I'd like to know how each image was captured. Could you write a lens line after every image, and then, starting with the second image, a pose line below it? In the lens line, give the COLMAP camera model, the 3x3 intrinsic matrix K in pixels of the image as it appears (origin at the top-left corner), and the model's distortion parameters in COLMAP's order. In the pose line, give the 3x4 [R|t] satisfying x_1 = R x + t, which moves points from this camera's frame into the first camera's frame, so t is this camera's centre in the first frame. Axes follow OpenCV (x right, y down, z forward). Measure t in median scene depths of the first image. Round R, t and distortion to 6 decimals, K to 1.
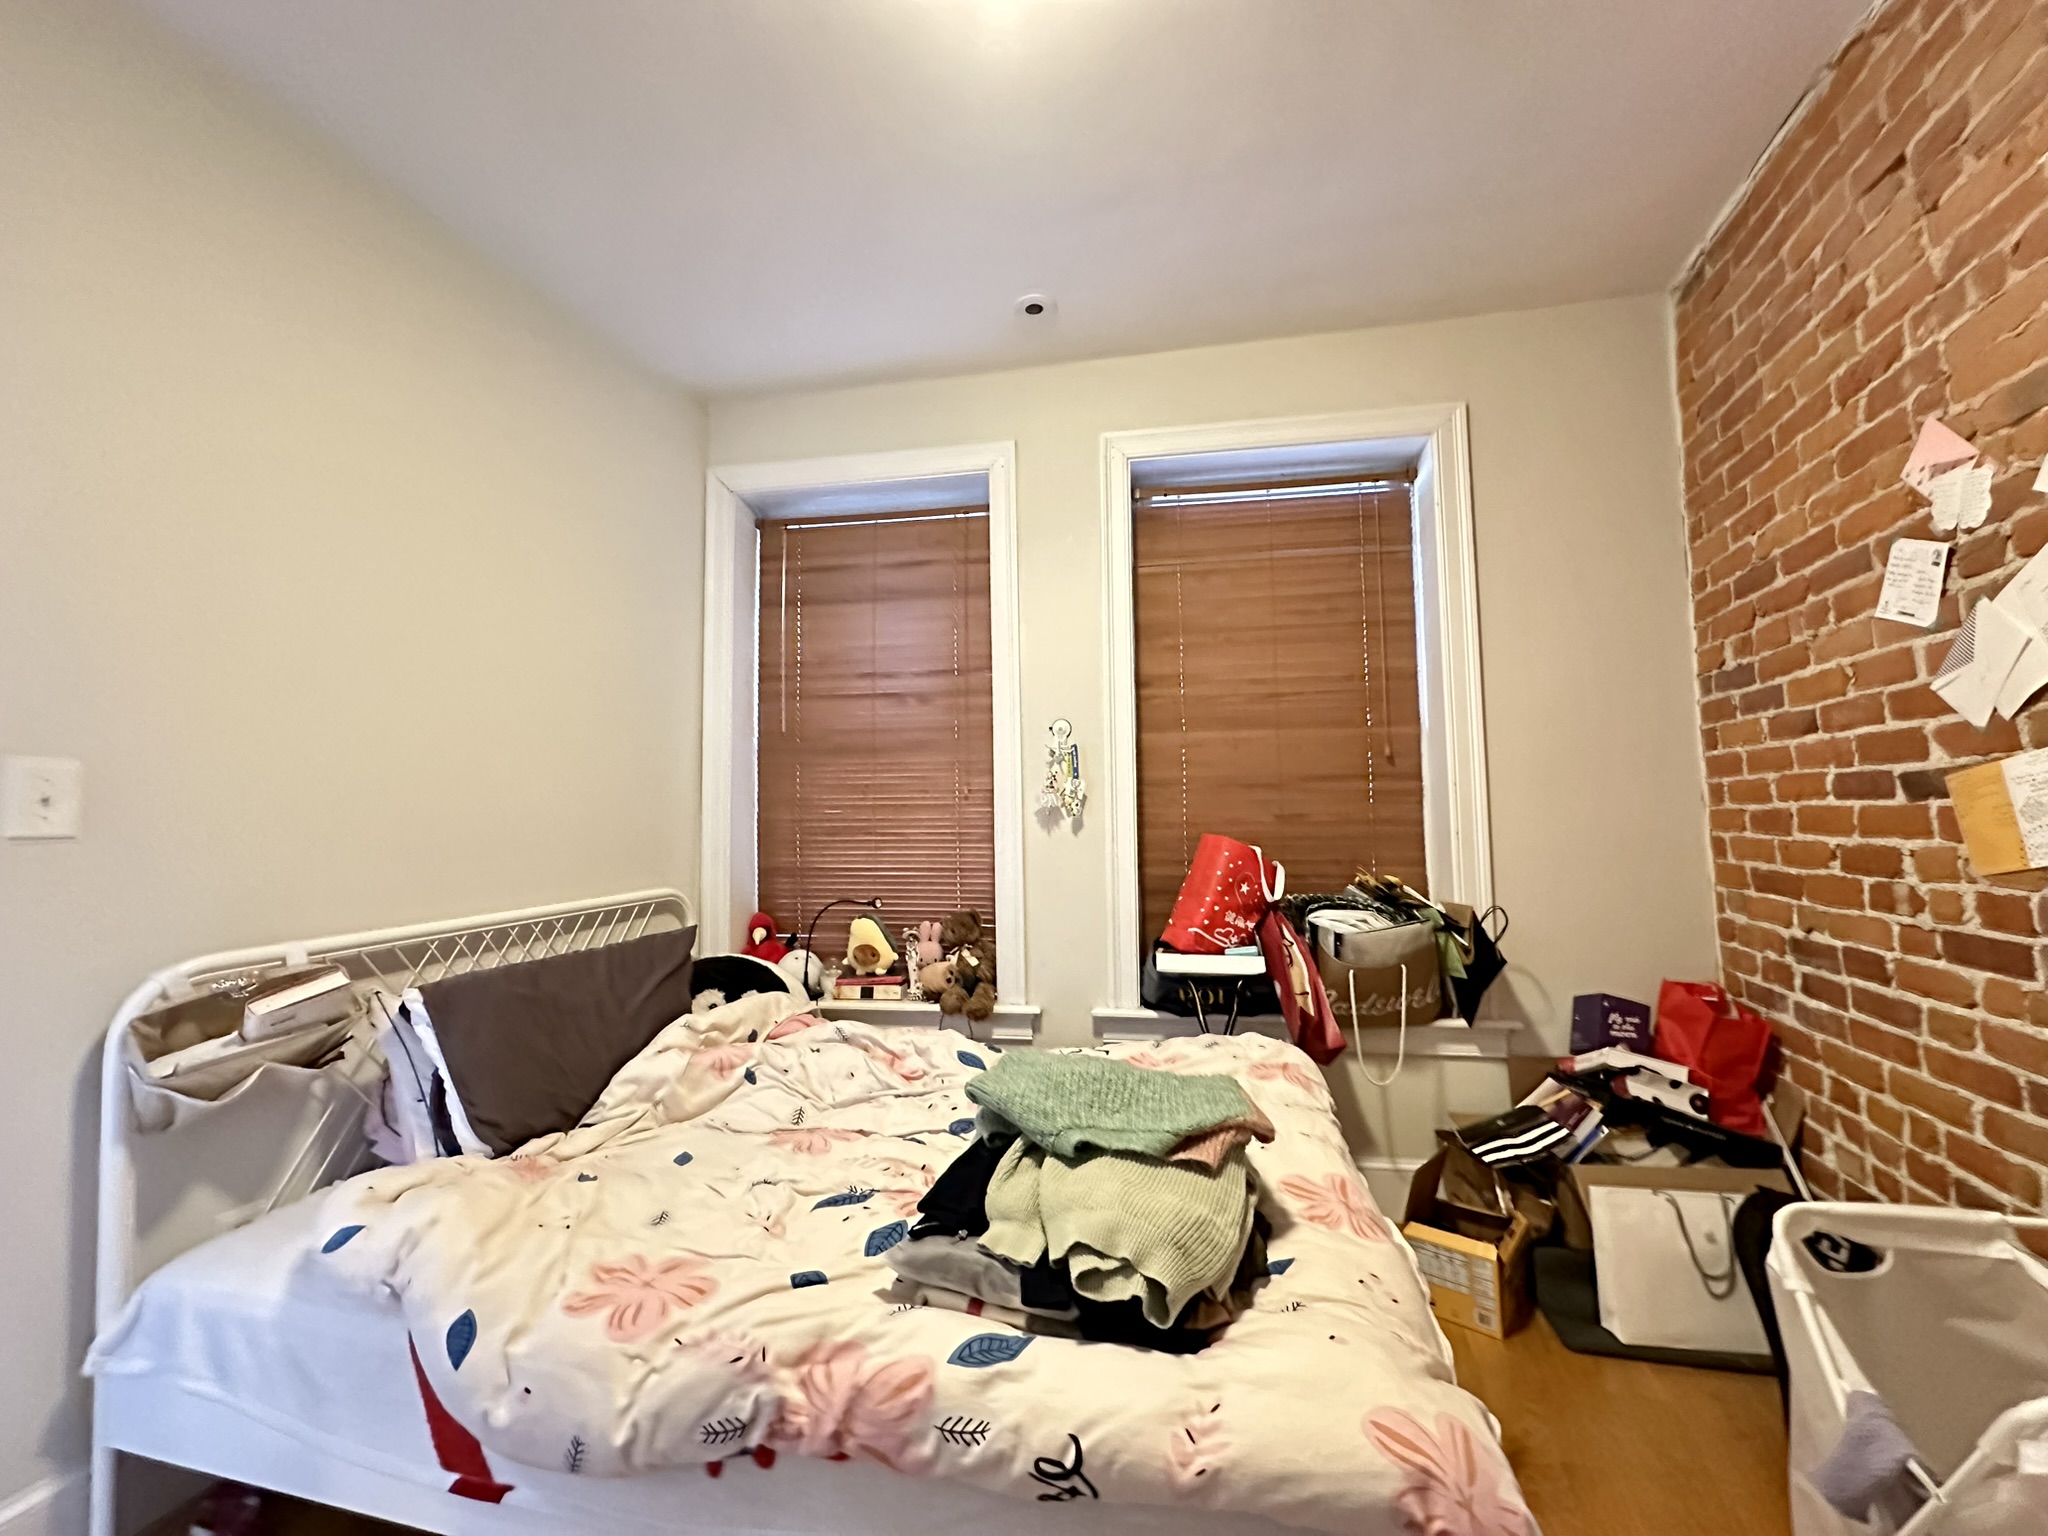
lens RADIAL K [[817.8, 0, 1022.9], [0, 817.8, 764.0], [0, 0, 1]] dist [-0.003815, -0.000076]
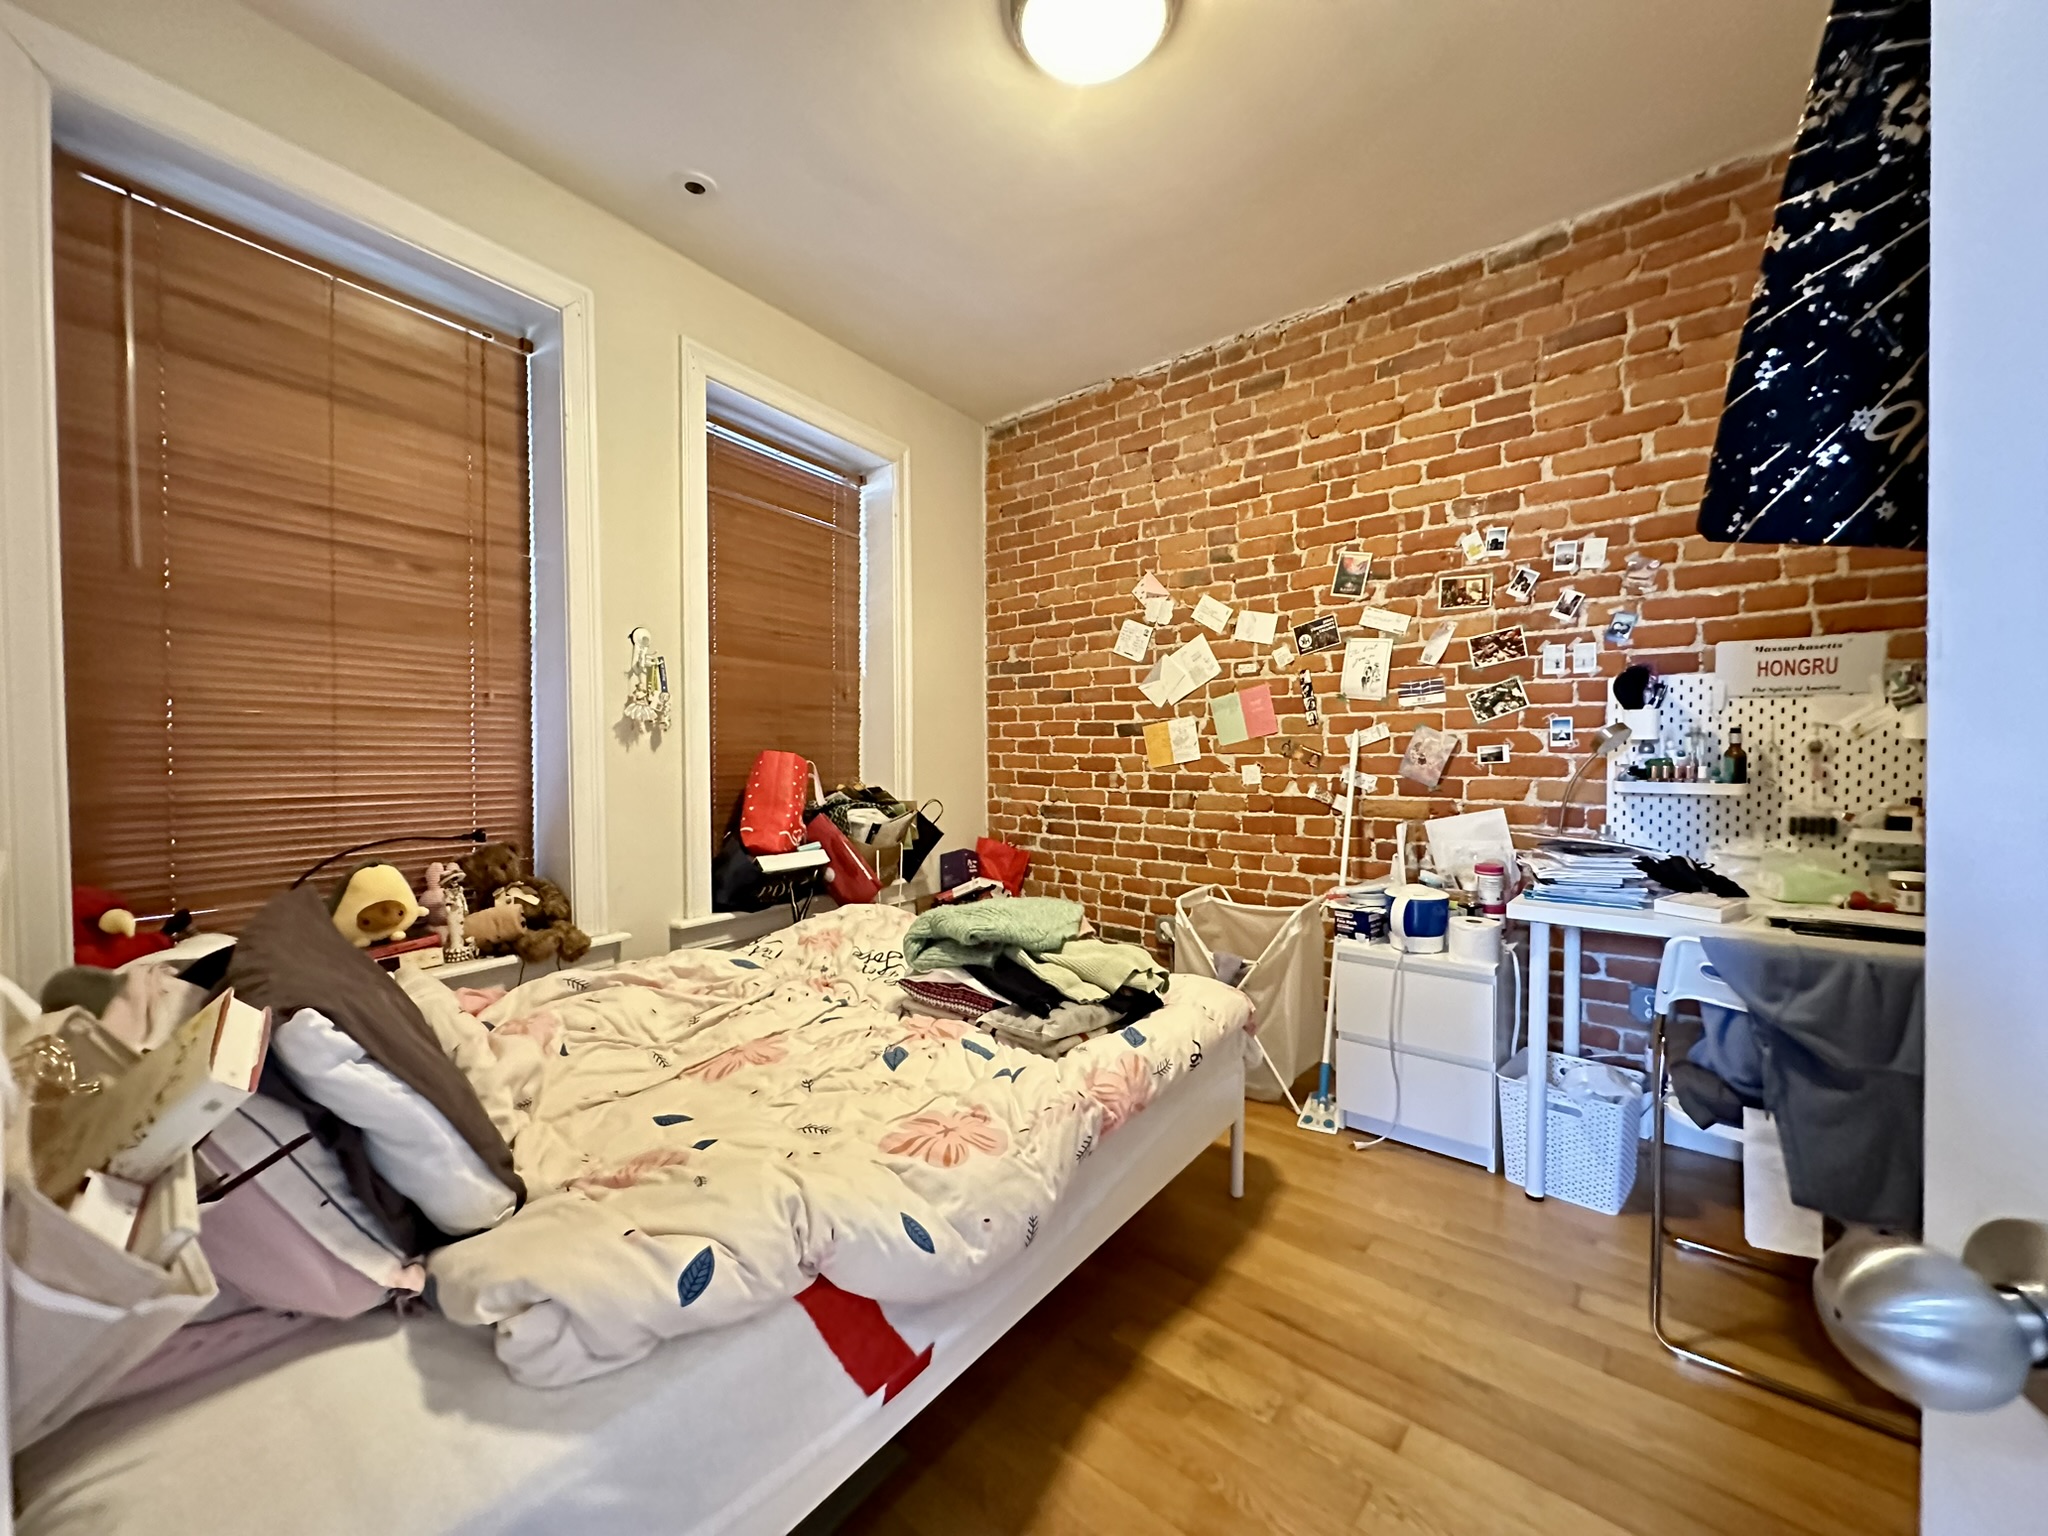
lens RADIAL K [[817.8, 0, 1018.3], [0, 817.8, 766.5], [0, 0, 1]] dist [-0.003815, -0.000076]
pose [[0.380427, -0.005586, 0.924794, -0.906867], [-0.071984, 0.996769, 0.035633, 0.054239], [-0.922005, -0.080126, 0.378796, 0.322786]]
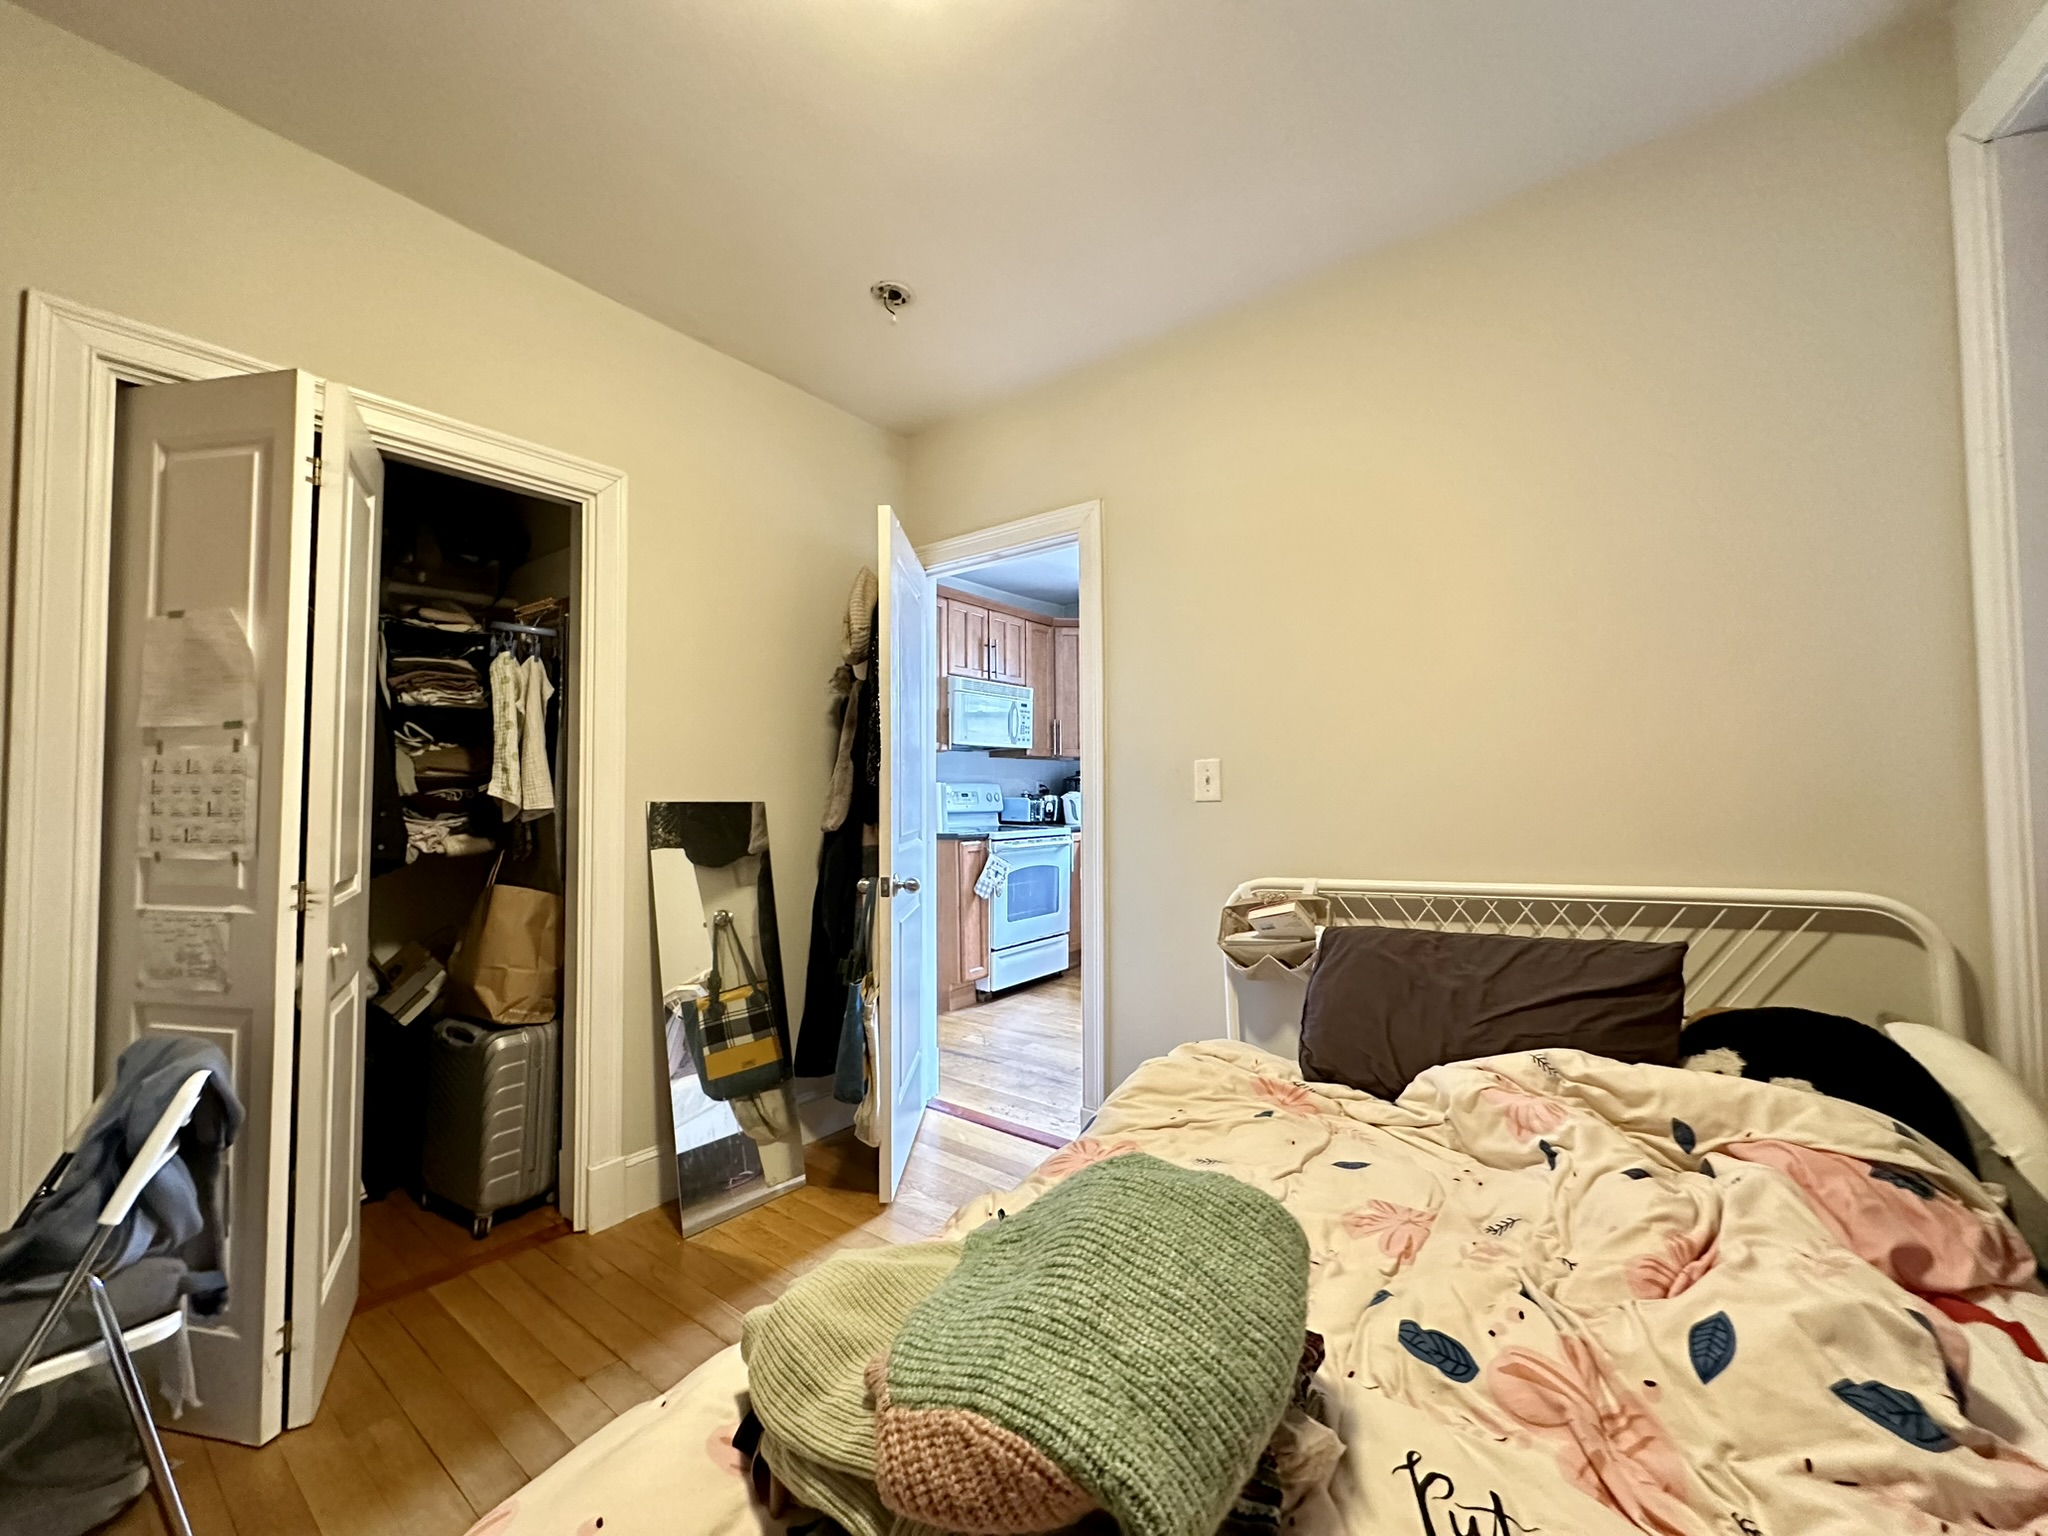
lens RADIAL K [[817.8, 0, 1027.7], [0, 817.8, 765.4], [0, 0, 1]] dist [-0.003815, -0.000076]
pose [[-0.335548, -0.015369, -0.941898, 0.455365], [0.088925, 0.994885, -0.047913, 0.038711], [0.937816, -0.099836, -0.332466, 0.795334]]
